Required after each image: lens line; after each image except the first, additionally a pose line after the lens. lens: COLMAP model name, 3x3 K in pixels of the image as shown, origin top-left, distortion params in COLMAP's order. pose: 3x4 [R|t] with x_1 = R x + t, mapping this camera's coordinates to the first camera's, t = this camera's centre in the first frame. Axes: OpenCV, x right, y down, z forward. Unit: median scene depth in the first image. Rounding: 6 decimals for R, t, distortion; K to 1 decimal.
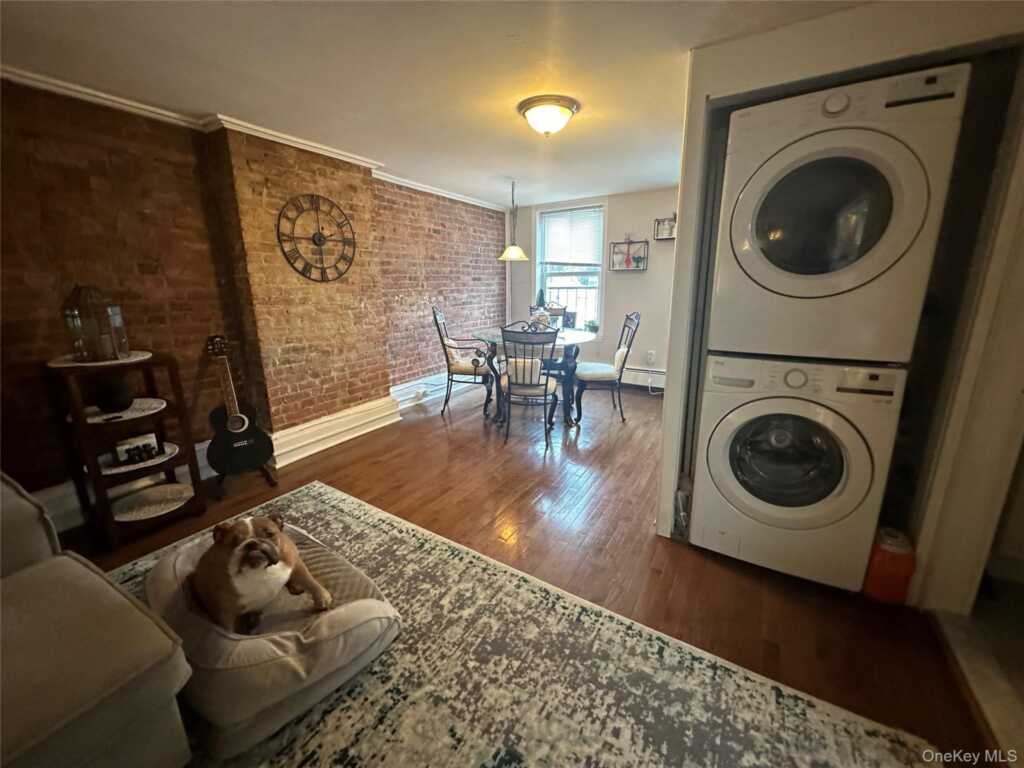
lens RADIAL K [[409.1, 0, 510.3], [0, 409.1, 380.5], [0, 0, 1]] dist [-0.006495, 0.000119]
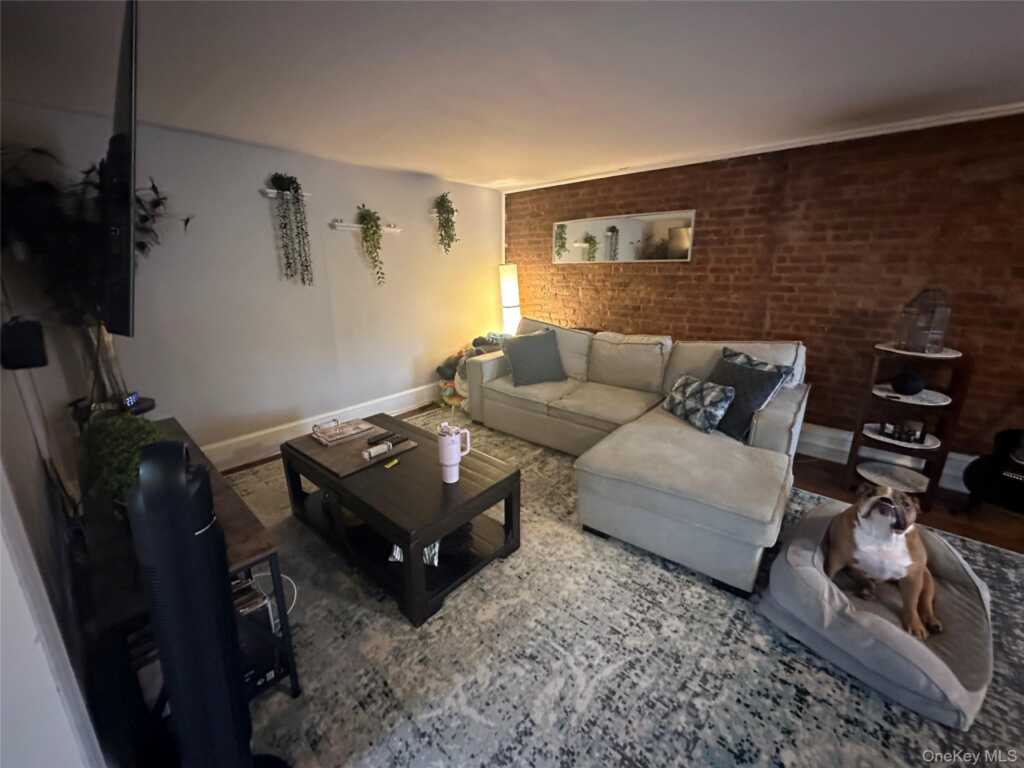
lens RADIAL K [[409.1, 0, 511.7], [0, 409.1, 382.0], [0, 0, 1]] dist [-0.006495, 0.000119]
pose [[-0.192123, 0.267879, -0.944102, 0.560468], [-0.229706, 0.923025, 0.308643, -0.091982], [0.954109, 0.276163, -0.115801, 0.044654]]
